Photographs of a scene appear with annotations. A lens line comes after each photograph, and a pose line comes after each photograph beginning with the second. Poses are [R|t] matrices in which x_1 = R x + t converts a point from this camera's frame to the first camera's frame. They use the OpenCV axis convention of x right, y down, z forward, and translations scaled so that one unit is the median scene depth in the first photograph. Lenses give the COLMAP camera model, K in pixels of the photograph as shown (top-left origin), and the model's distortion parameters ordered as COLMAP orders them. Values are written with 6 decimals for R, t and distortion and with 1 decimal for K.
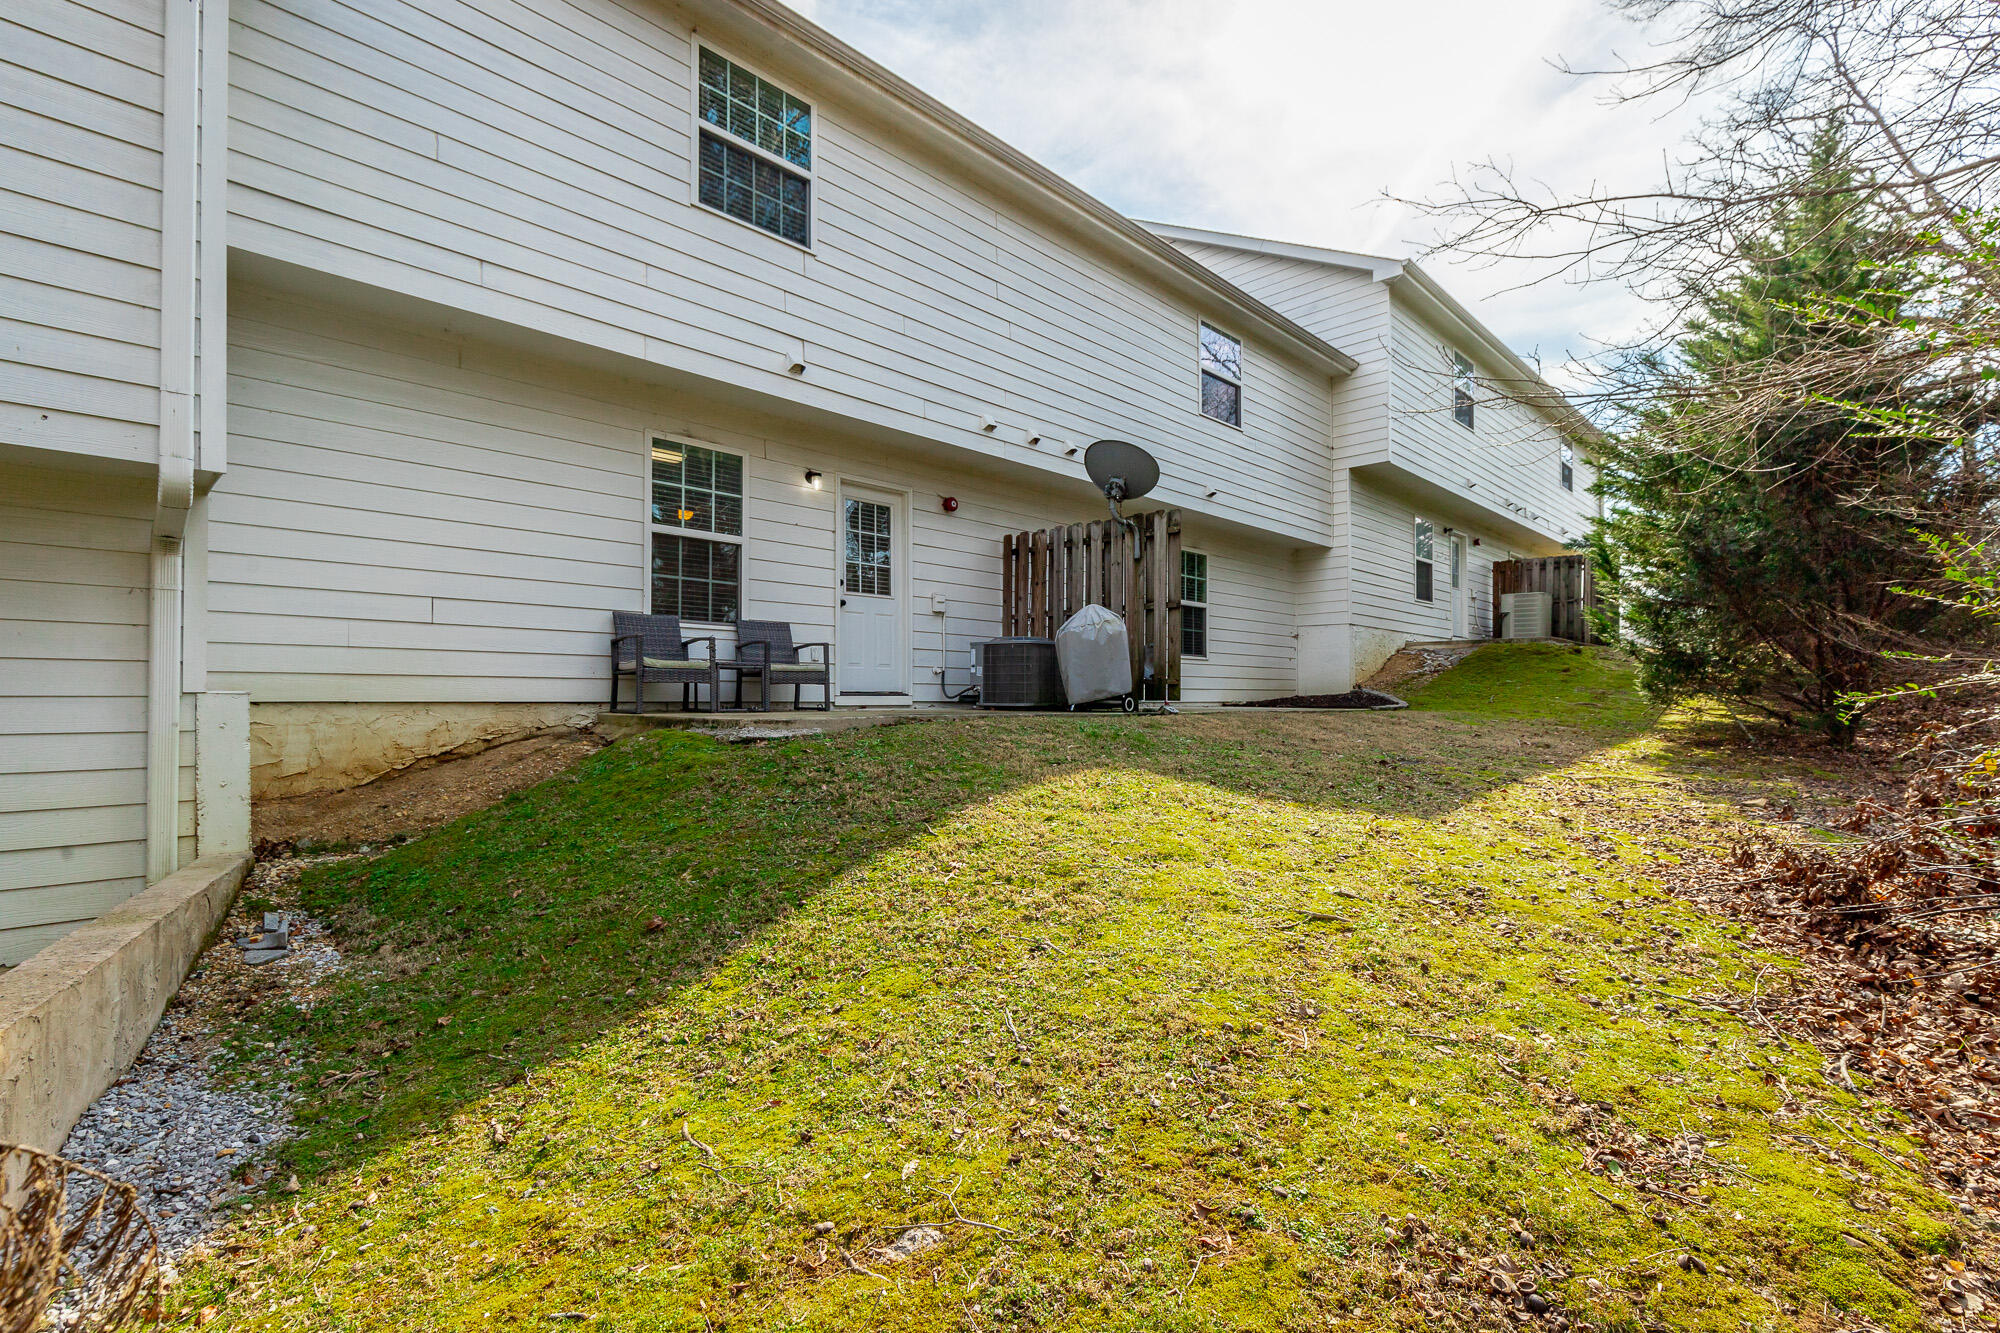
lens RADIAL K [[933.5, 0, 1038.9], [0, 933.5, 678.7], [0, 0, 1]] dist [0.016032, -0.000322]
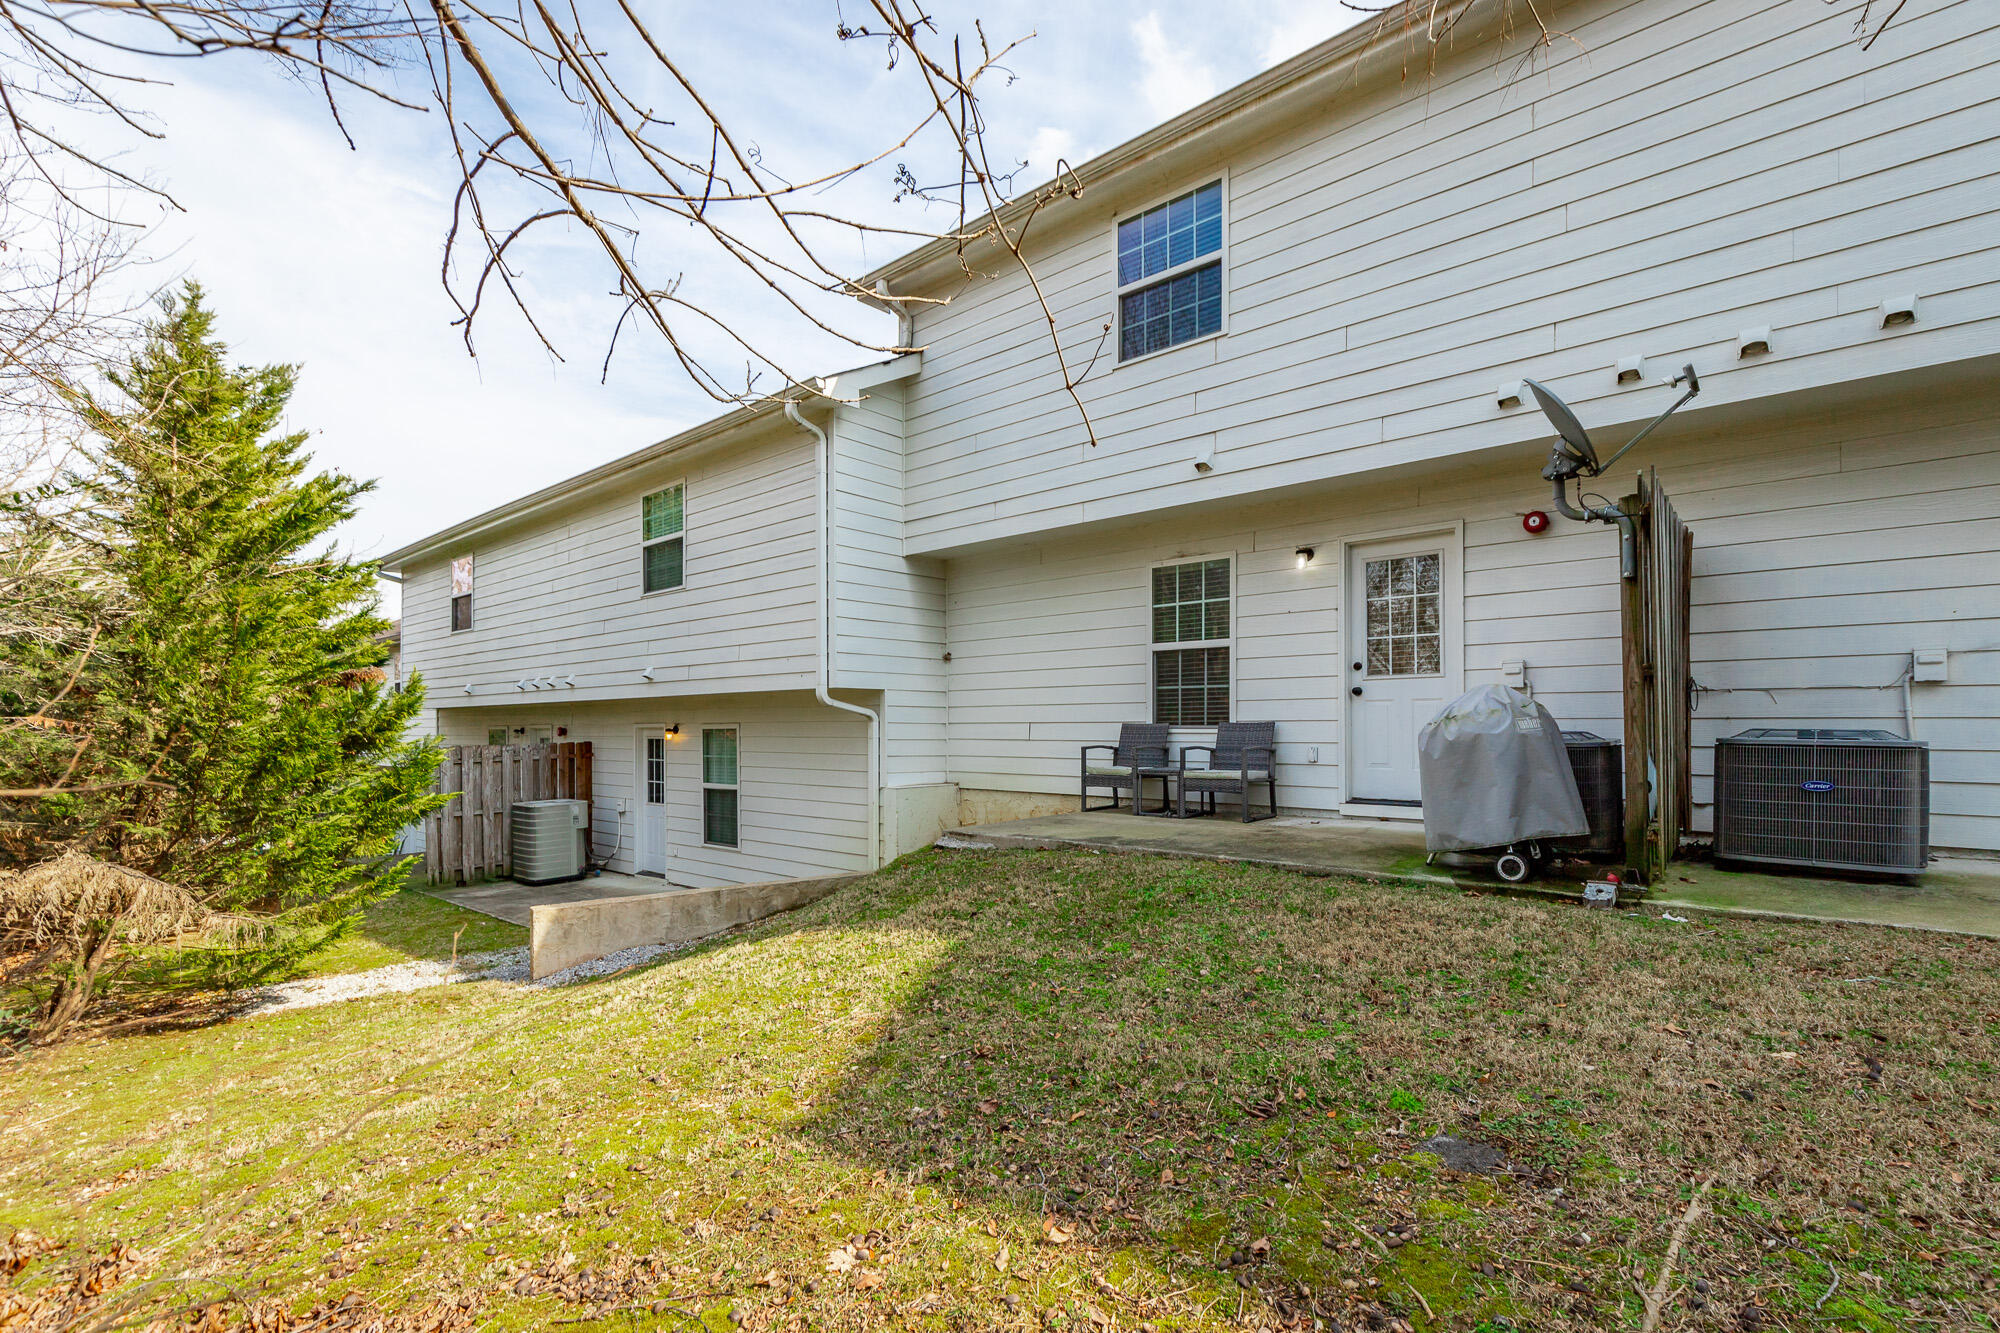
lens RADIAL K [[910.1, 0, 1021.0], [0, 910.1, 711.5], [0, 0, 1]] dist [0.005896, -0.000221]
pose [[0.036967, -0.012924, -0.999233, 0.642335], [0.031971, 0.999420, -0.011743, -0.069056], [0.998805, -0.031512, 0.037358, 0.732106]]
